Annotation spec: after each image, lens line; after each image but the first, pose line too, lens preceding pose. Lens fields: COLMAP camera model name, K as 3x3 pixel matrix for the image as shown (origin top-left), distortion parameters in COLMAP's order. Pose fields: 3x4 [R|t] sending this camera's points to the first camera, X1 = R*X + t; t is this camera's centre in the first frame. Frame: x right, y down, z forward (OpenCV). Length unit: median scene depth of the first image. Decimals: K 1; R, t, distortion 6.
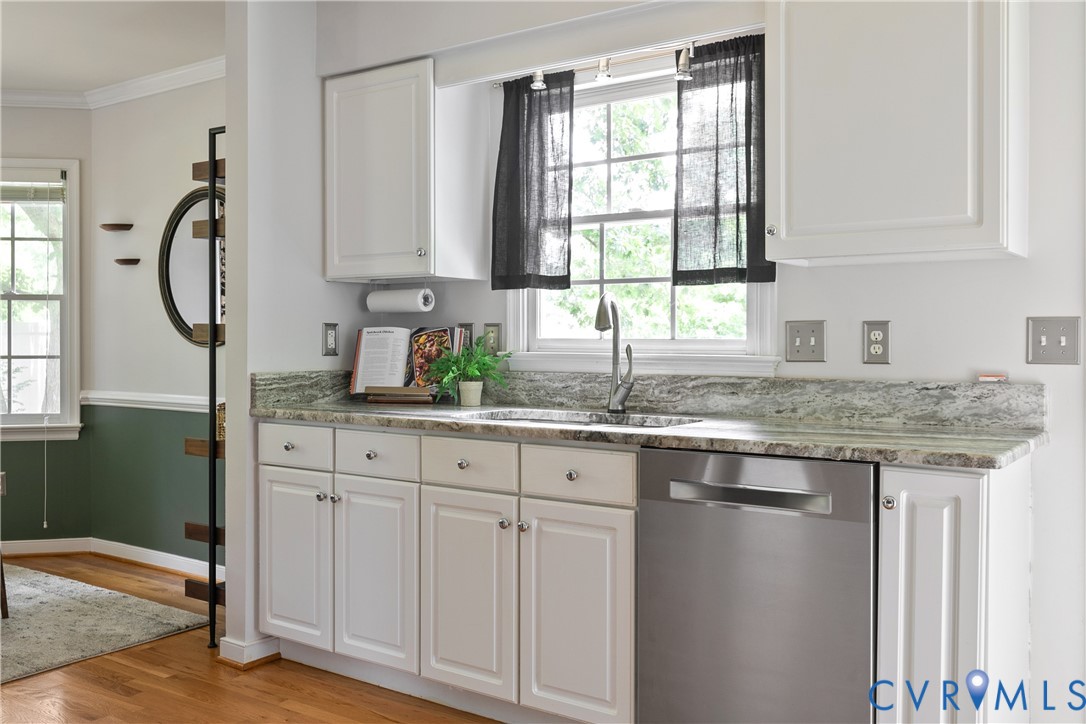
lens RADIAL K [[966.5, 0, 549.0], [0, 966.5, 360.2], [0, 0, 1]] dist [-0.007430, -0.013902]
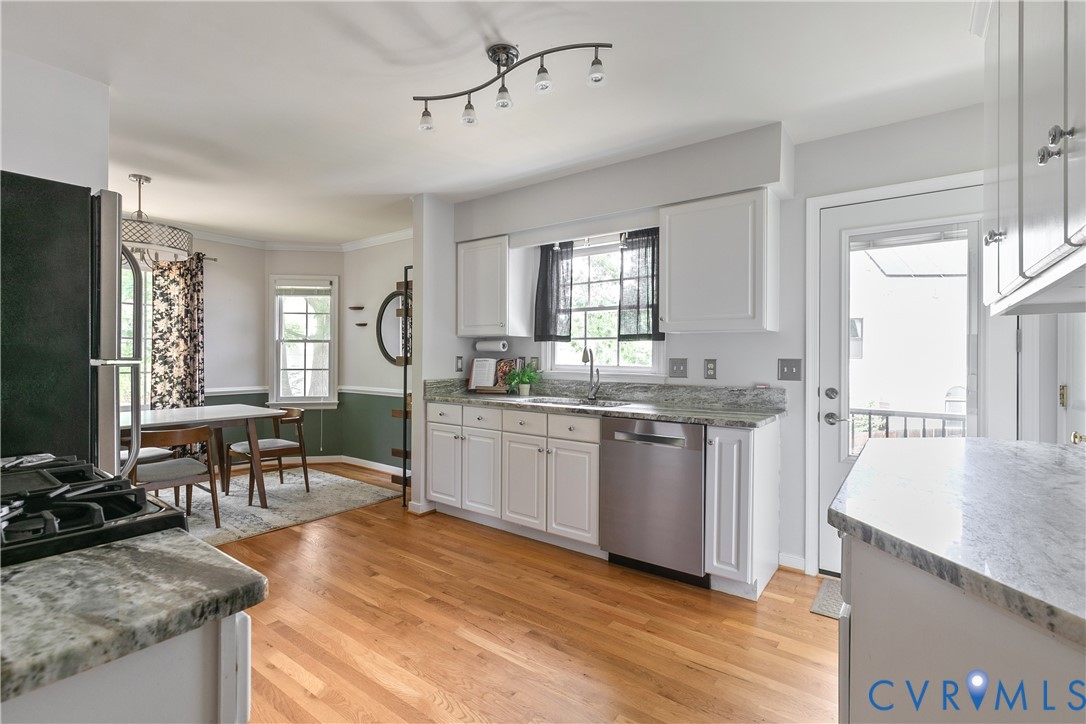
lens RADIAL K [[501.0, 0, 540.4], [0, 501.0, 356.2], [0, 0, 1]] dist [-0.000973, -0.003360]
pose [[0.999197, 0.004884, -0.039756, -0.001125], [-0.005809, 0.999714, -0.023205, -0.015351], [0.039632, 0.023418, 0.998940, -0.122785]]
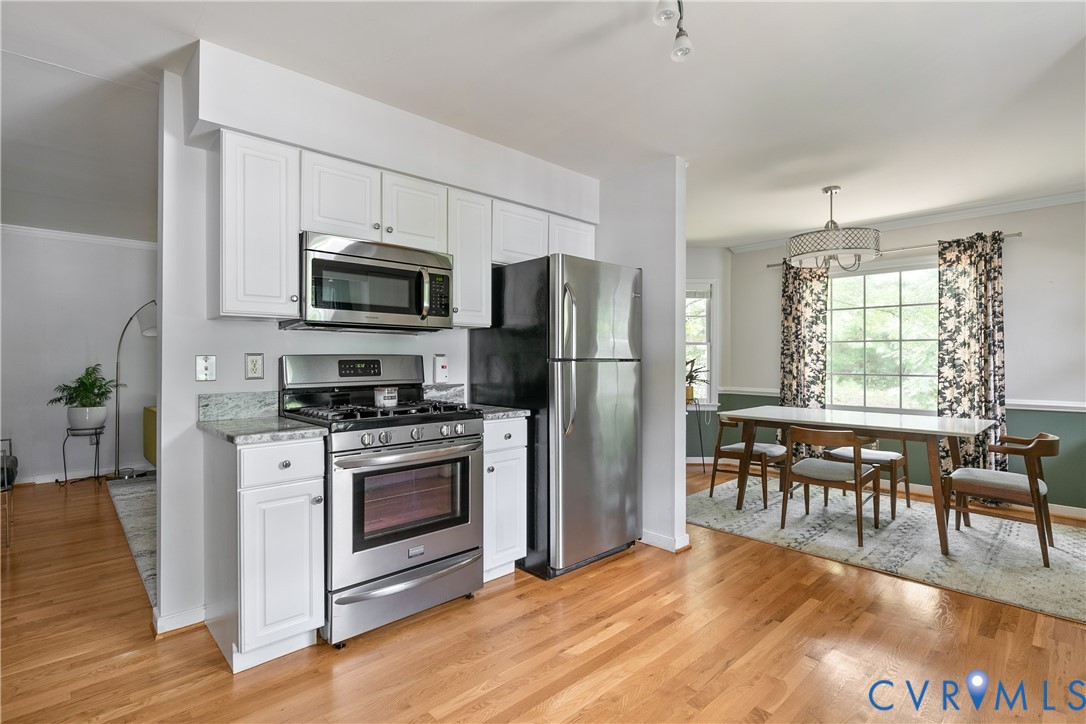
lens RADIAL K [[514.8, 0, 549.0], [0, 514.8, 360.7], [0, 0, 1]] dist [-0.003198, -0.000221]
pose [[-0.193919, 0.003853, -0.981010, 0.347007], [-0.021406, 0.999738, 0.008158, -0.025353], [0.980784, 0.022582, -0.193785, 0.484921]]
